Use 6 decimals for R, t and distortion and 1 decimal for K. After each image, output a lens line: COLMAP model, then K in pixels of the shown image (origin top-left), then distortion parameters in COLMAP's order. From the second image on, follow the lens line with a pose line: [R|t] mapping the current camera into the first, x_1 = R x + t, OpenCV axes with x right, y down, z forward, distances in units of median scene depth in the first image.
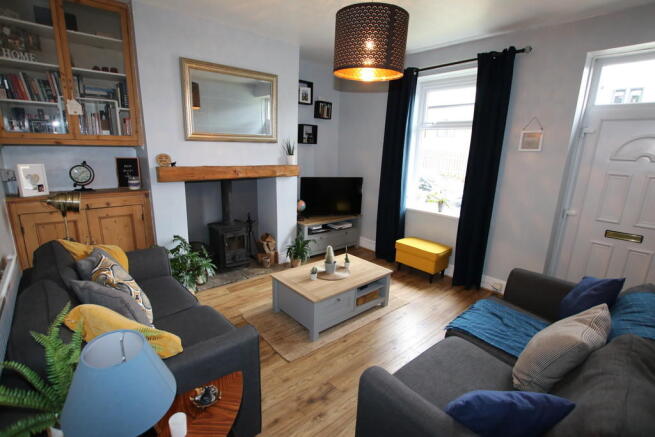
lens RADIAL K [[311.9, 0, 327.5], [0, 311.9, 218.5], [0, 0, 1]] dist [-0.001326, 0.000090]
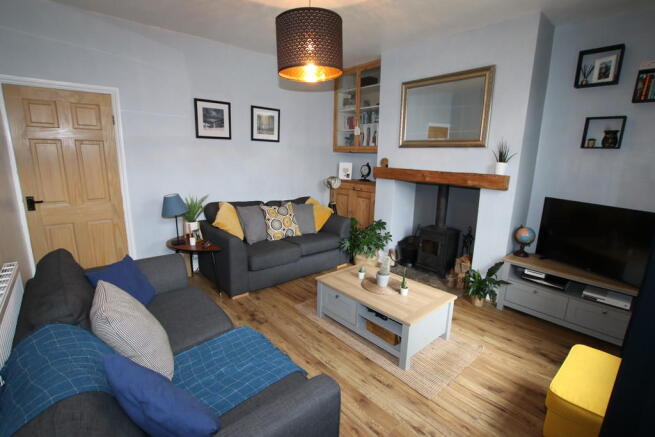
lens RADIAL K [[305.8, 0, 327.5], [0, 305.8, 218.5], [0, 0, 1]] dist [-0.001086, -0.000048]
pose [[-0.002315, 0.175035, -0.984559, 0.860067], [-0.249087, 0.953429, 0.170087, -0.122557], [0.968478, 0.245634, 0.041392, 0.781626]]
